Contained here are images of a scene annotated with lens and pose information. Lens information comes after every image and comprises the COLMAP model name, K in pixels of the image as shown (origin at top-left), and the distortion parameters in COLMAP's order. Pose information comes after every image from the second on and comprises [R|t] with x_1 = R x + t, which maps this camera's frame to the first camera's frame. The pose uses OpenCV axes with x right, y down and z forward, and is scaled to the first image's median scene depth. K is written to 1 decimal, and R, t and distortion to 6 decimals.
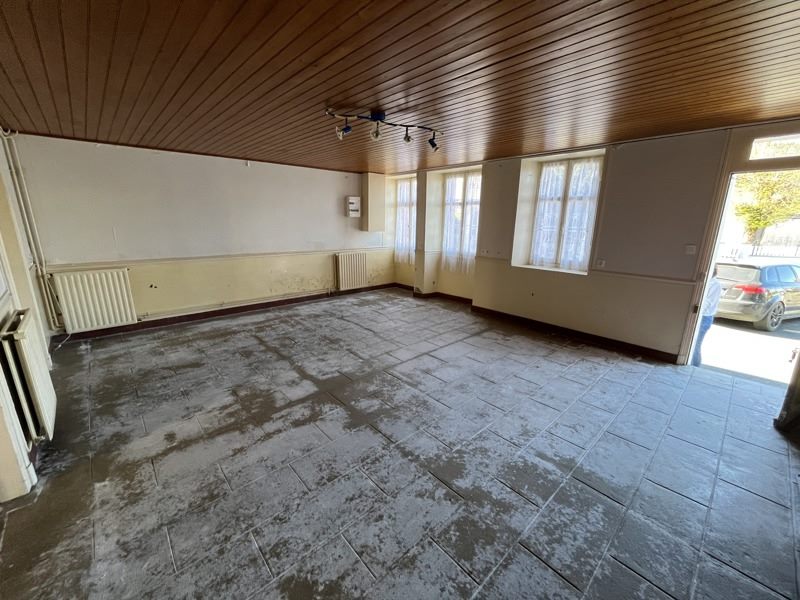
lens RADIAL K [[326.5, 0, 400.4], [0, 326.5, 298.9], [0, 0, 1]] dist [0.003352, 0.000111]
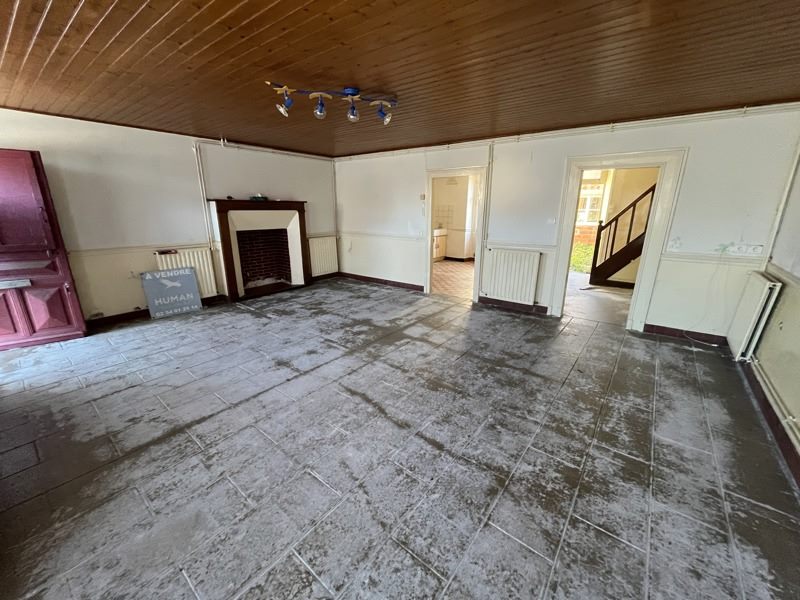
lens RADIAL K [[326.5, 0, 400.0], [0, 326.5, 301.6], [0, 0, 1]] dist [0.003352, 0.000111]
pose [[-0.987286, 0.029911, -0.156116, -0.032406], [-0.051940, 0.867518, 0.494686, -0.385077], [0.150230, 0.496505, -0.854935, 1.654163]]
